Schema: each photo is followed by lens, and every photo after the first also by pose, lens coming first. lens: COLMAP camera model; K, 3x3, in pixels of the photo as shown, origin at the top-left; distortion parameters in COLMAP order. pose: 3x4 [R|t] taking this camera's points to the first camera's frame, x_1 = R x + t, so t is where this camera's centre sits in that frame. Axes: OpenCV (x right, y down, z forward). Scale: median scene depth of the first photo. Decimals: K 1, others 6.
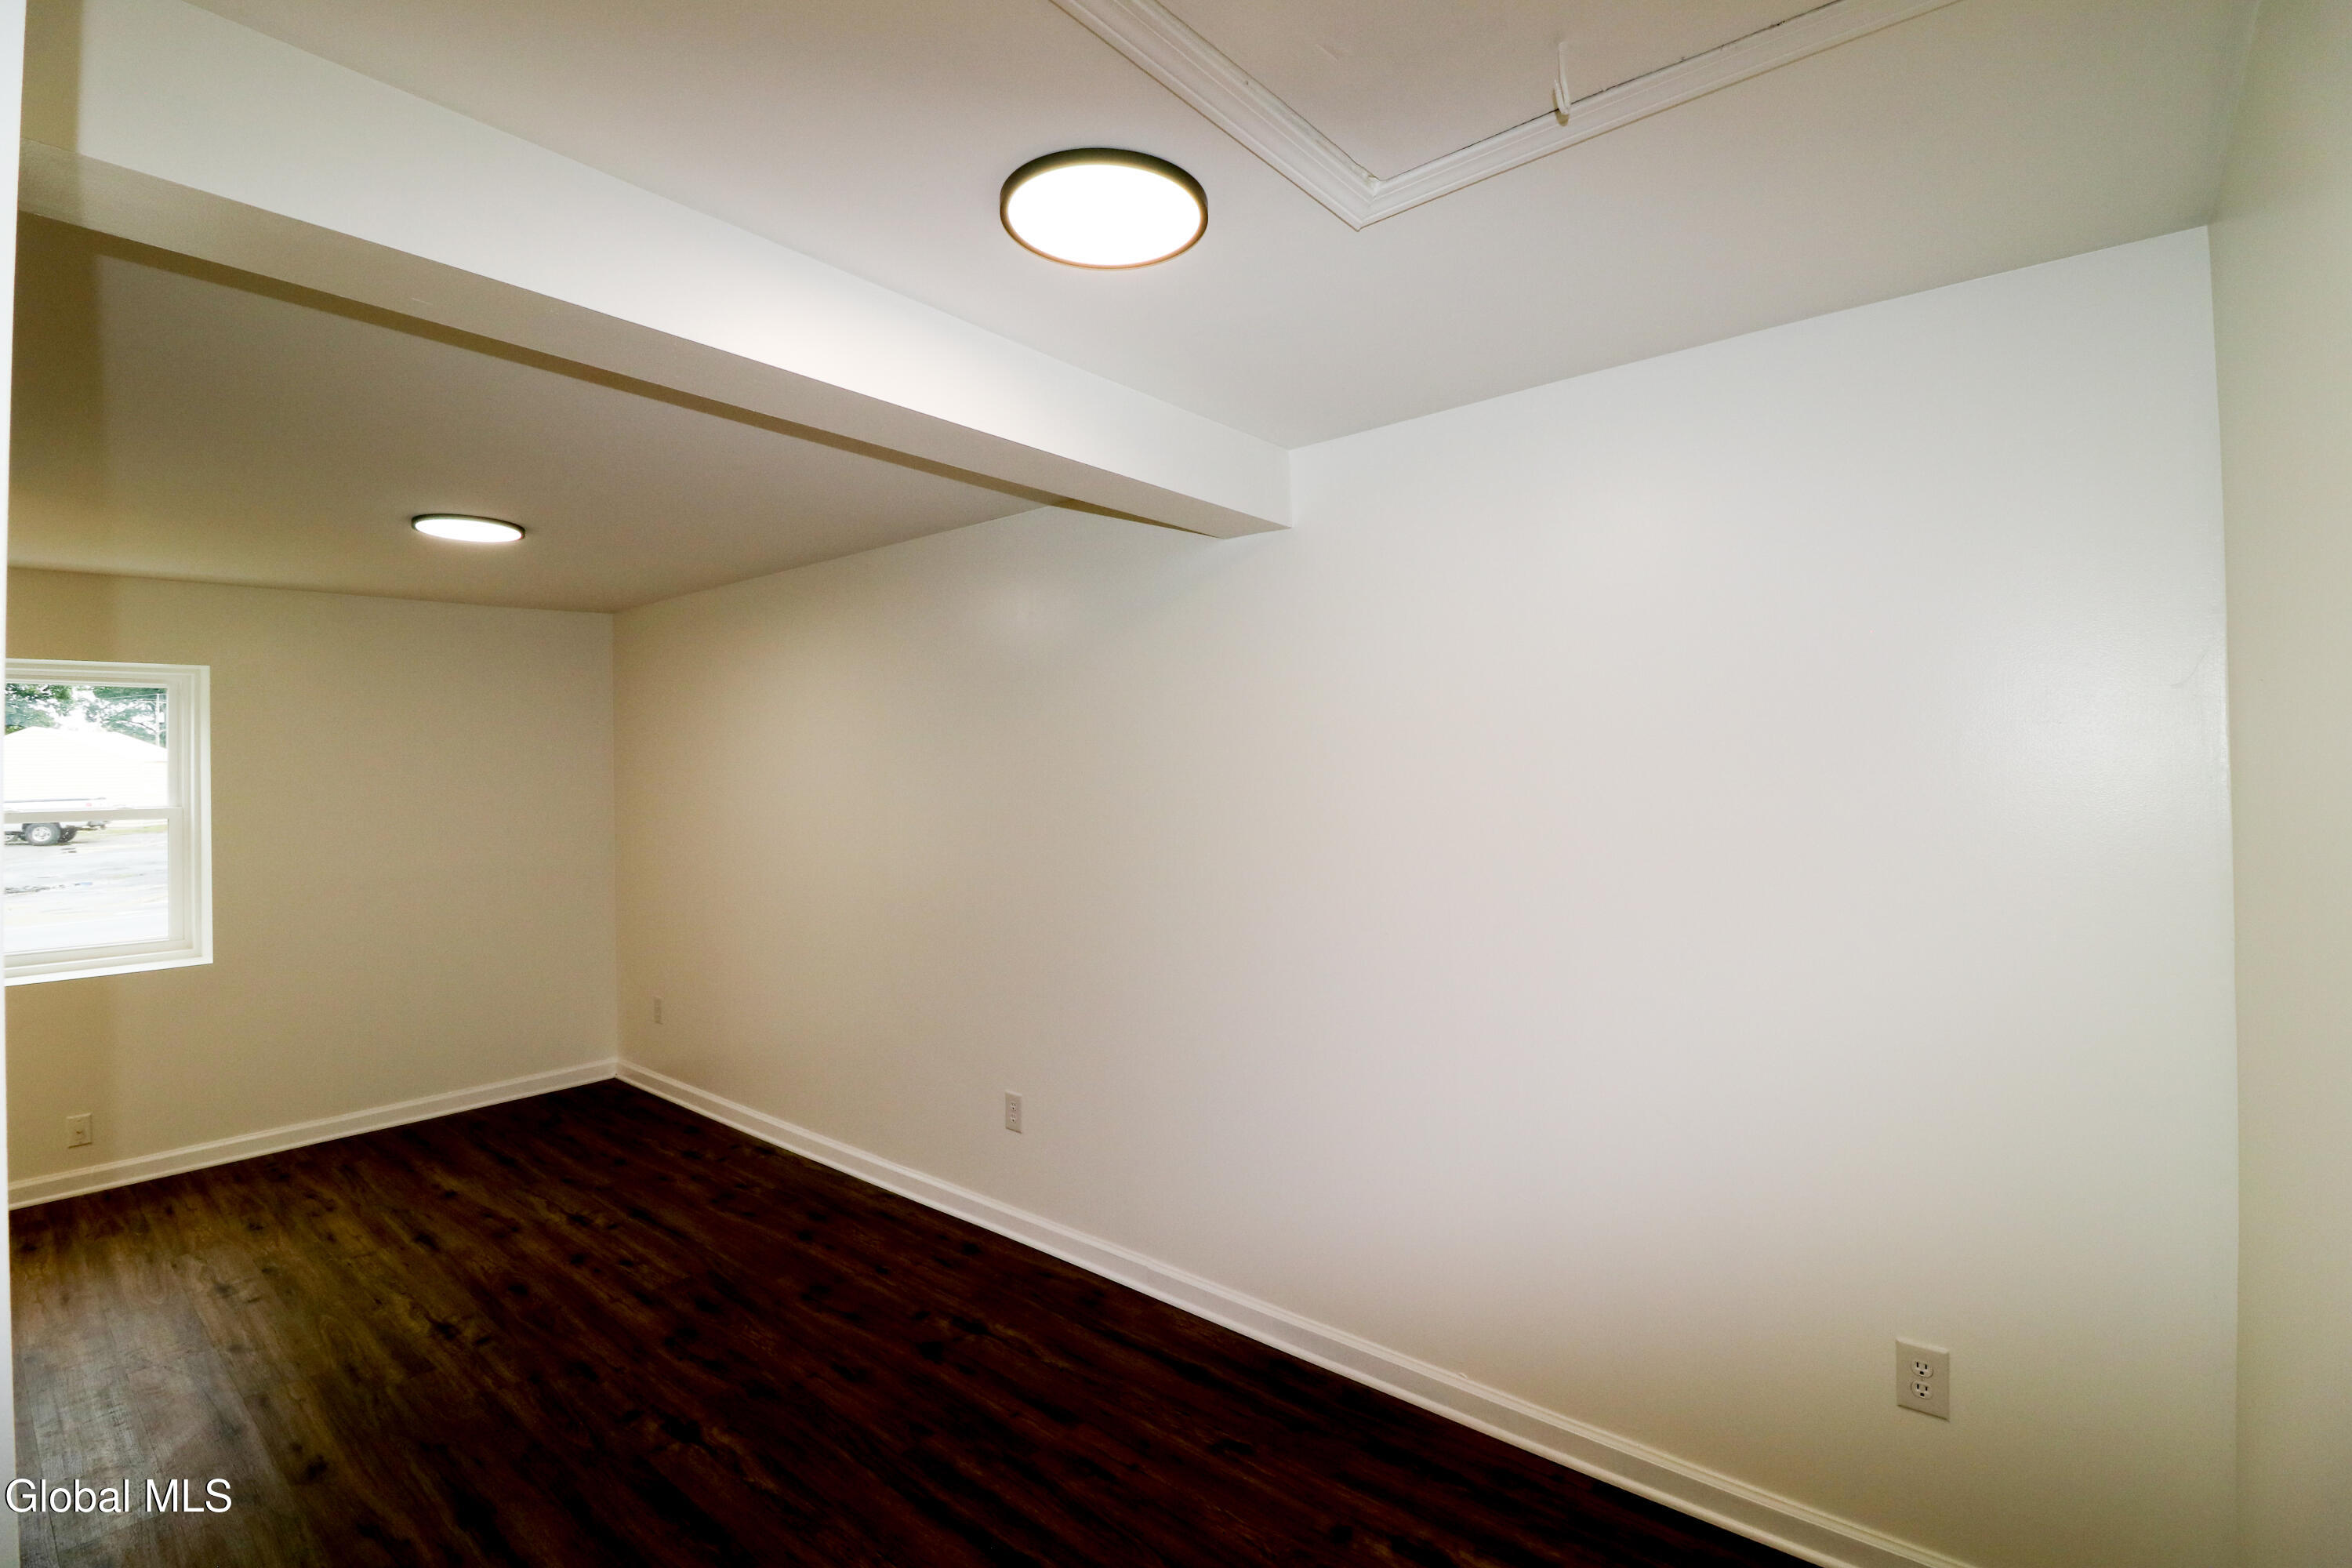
lens RADIAL K [[1086.1, 0, 1177.5], [0, 1086.1, 755.4], [0, 0, 1]] dist [0.000017, -0.015215]
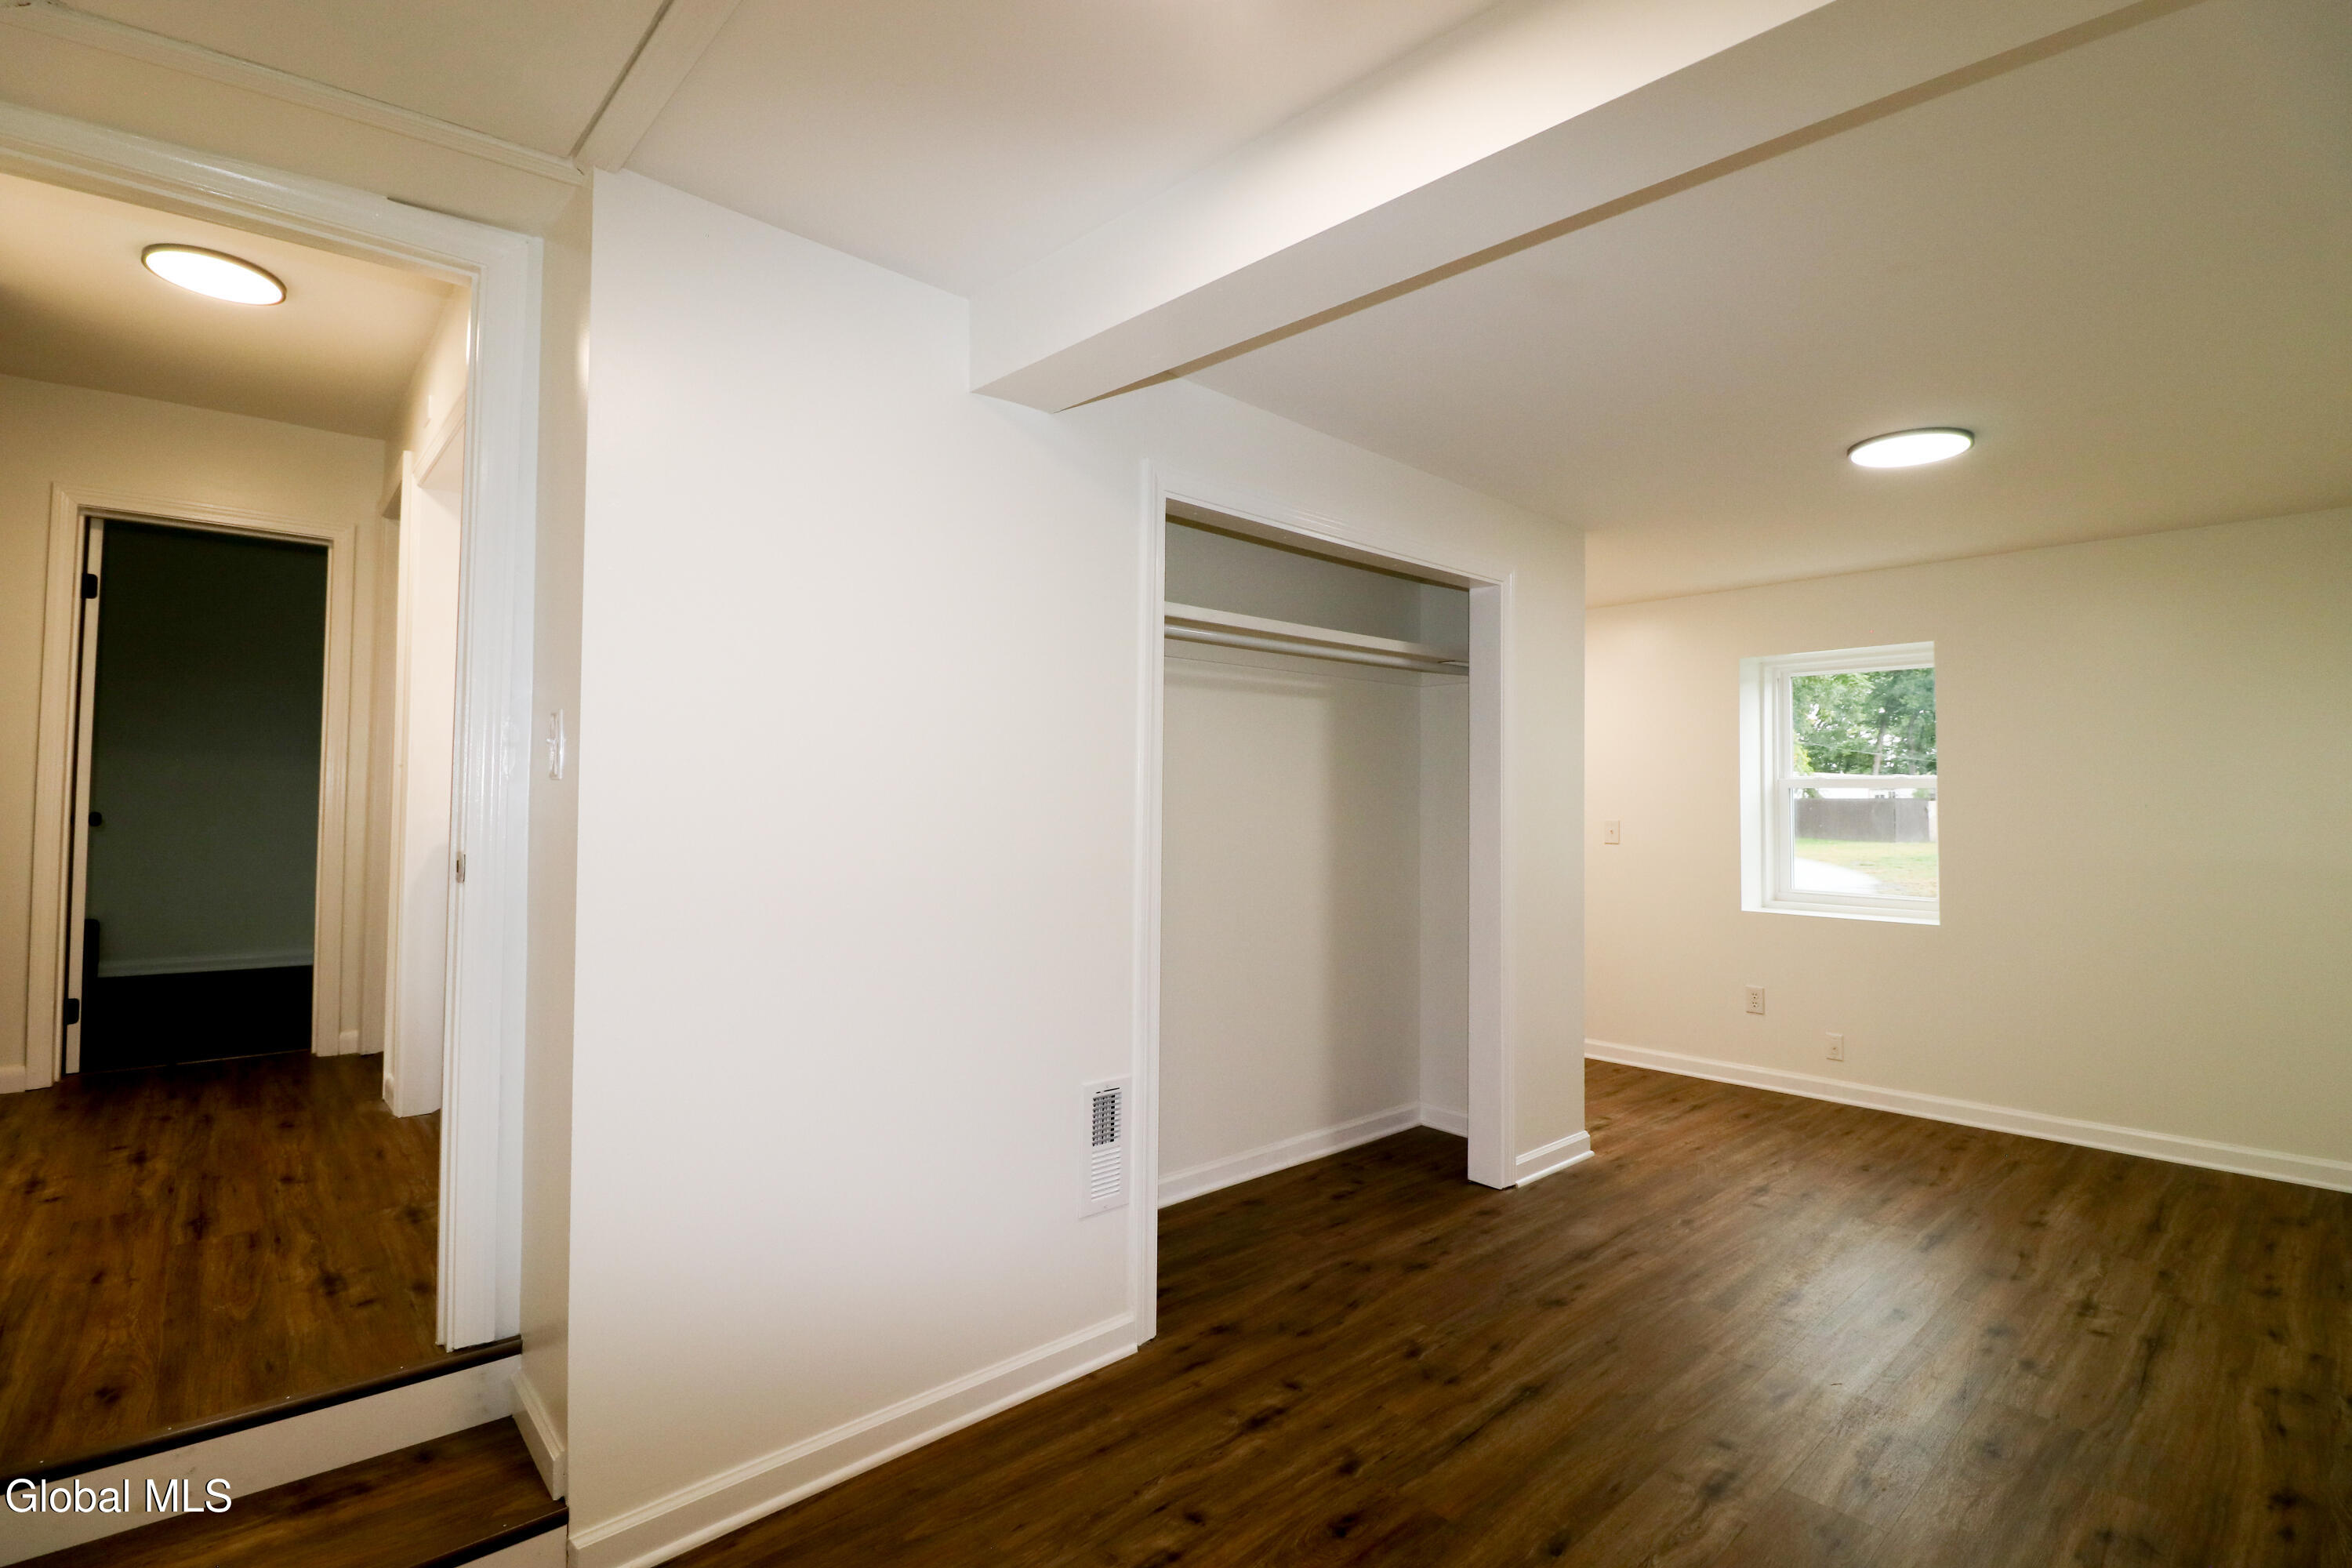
lens RADIAL K [[1086.1, 0, 1177.5], [0, 1086.1, 755.4], [0, 0, 1]] dist [0.000017, -0.015215]
pose [[-0.134029, -0.019162, -0.990792, 0.379195], [0.005439, 0.999784, -0.020072, 0.068270], [0.990963, -0.008079, -0.133896, 0.621989]]
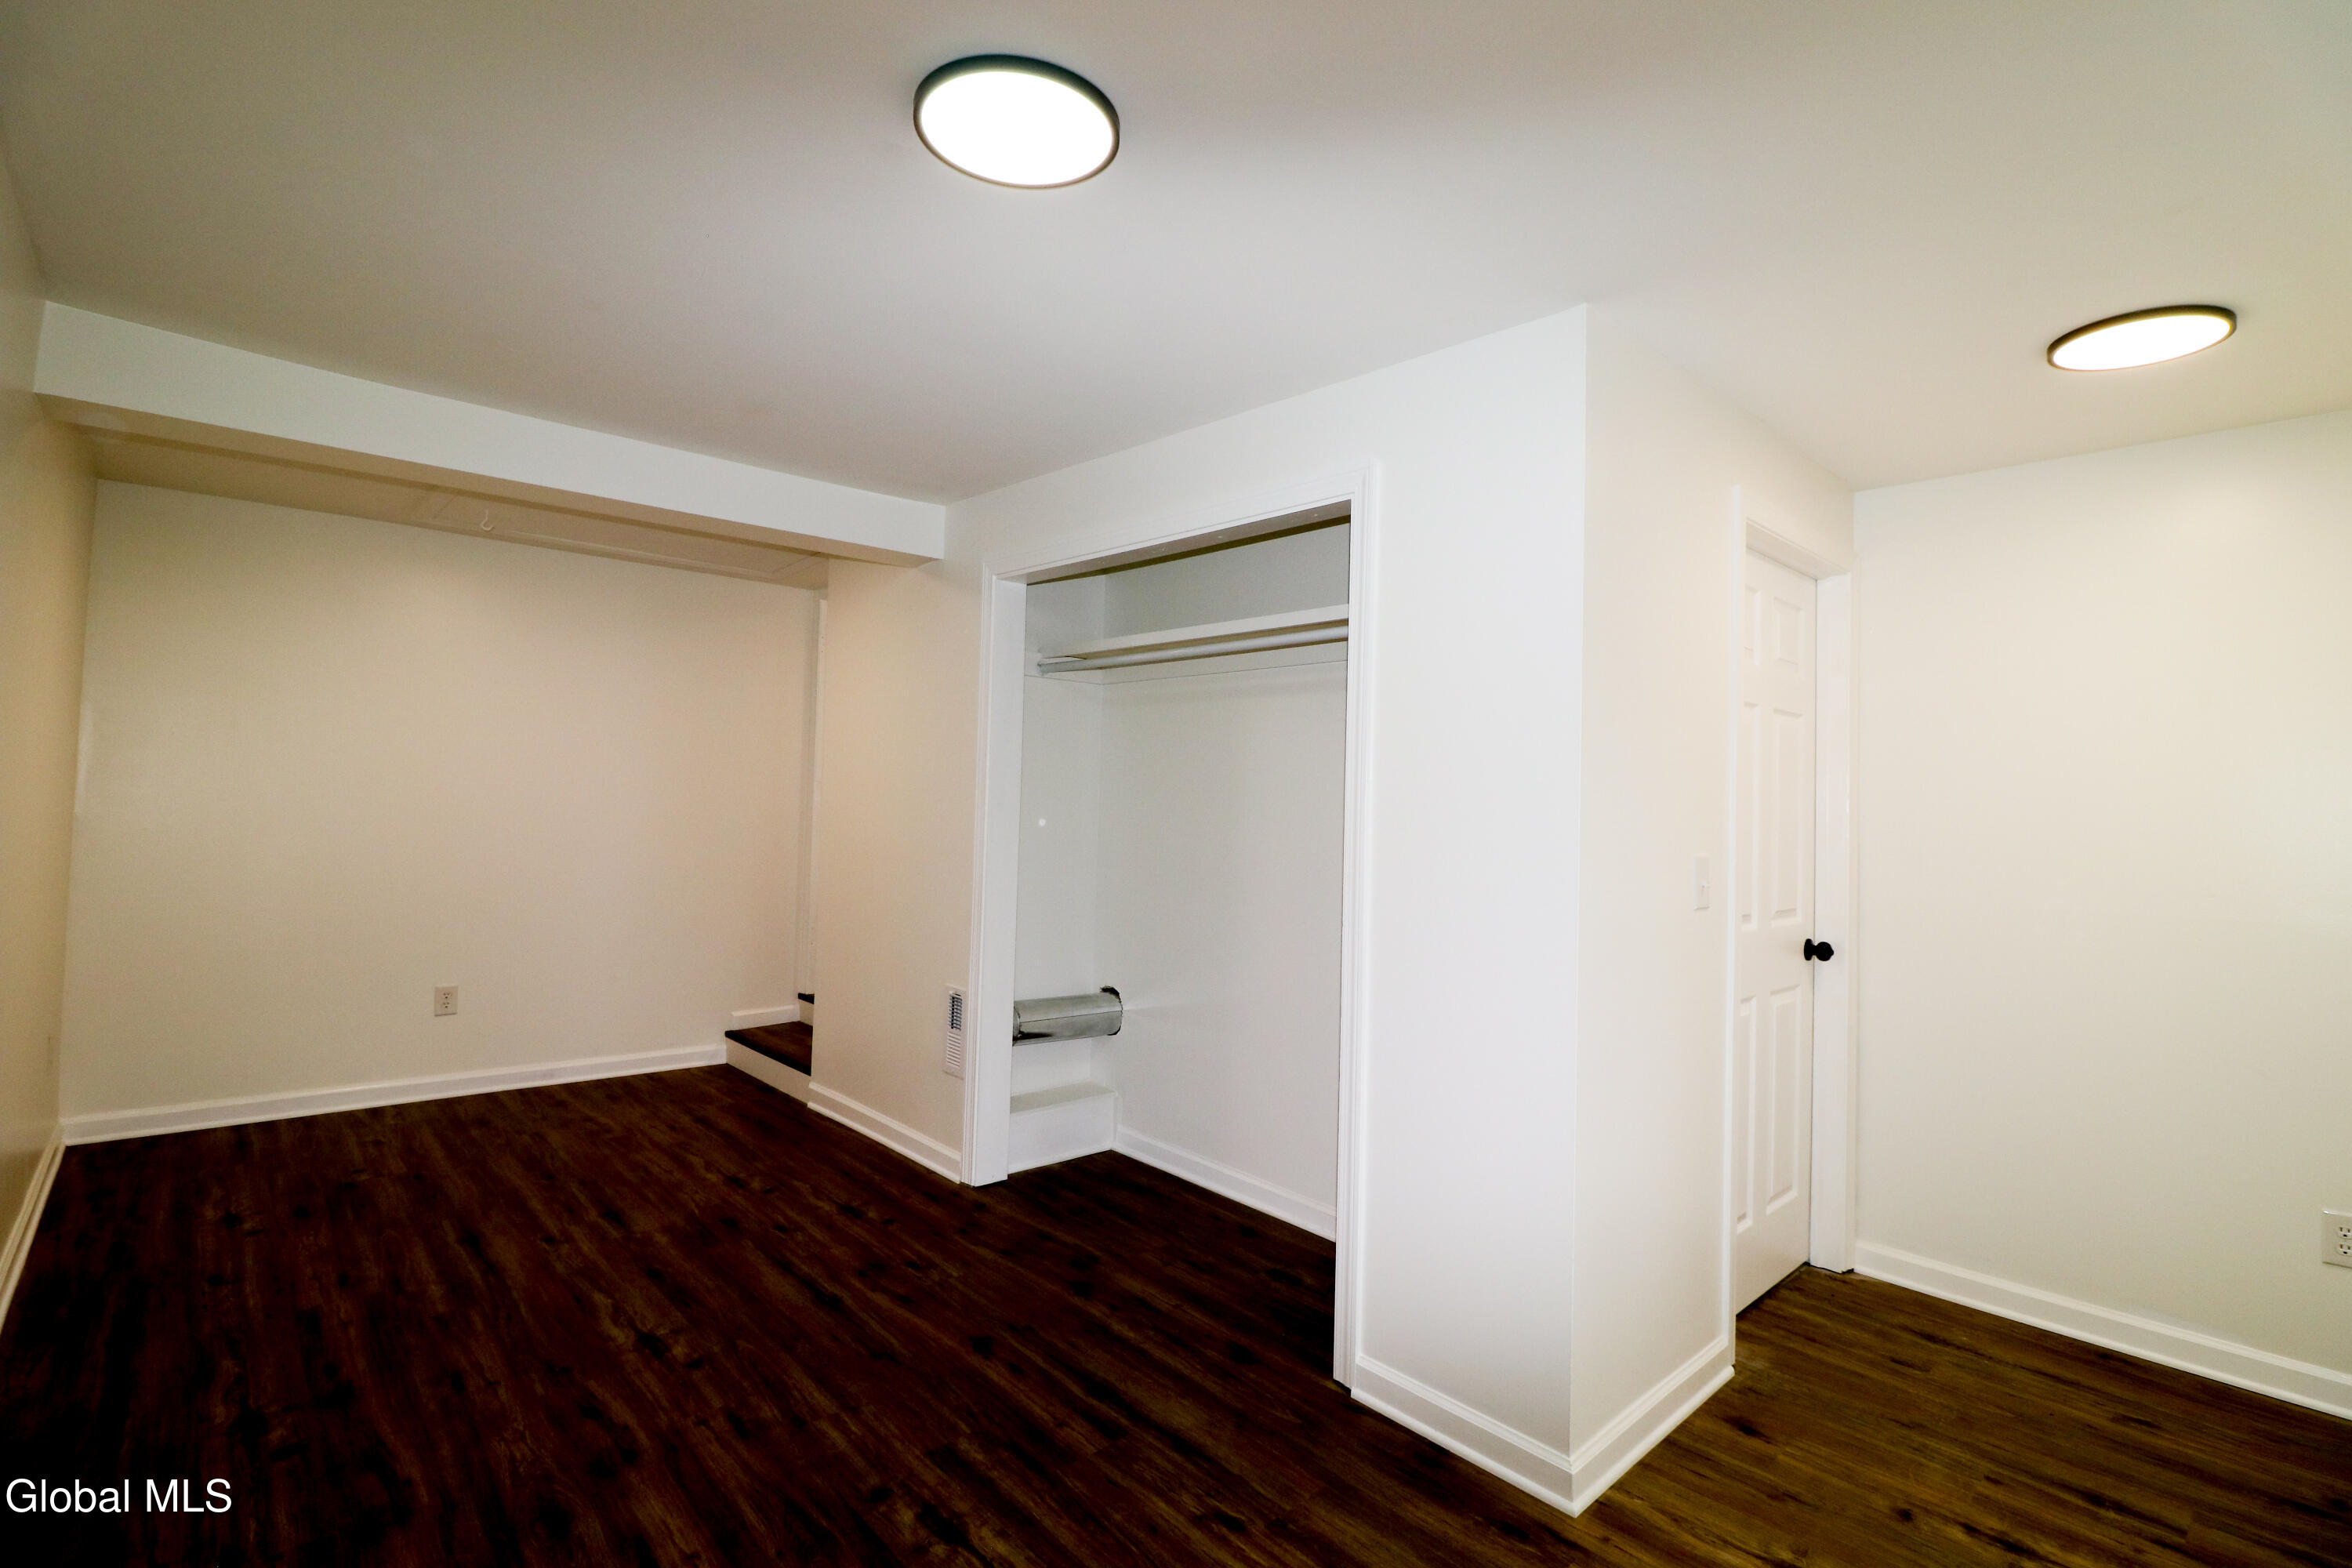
lens RADIAL K [[1086.1, 0, 1177.5], [0, 1086.1, 755.4], [0, 0, 1]] dist [0.000017, -0.015215]
pose [[-0.991962, -0.009254, 0.126199, -0.947197], [-0.016764, 0.998142, -0.058579, 0.110038], [-0.125422, -0.060223, -0.990274, 1.747023]]
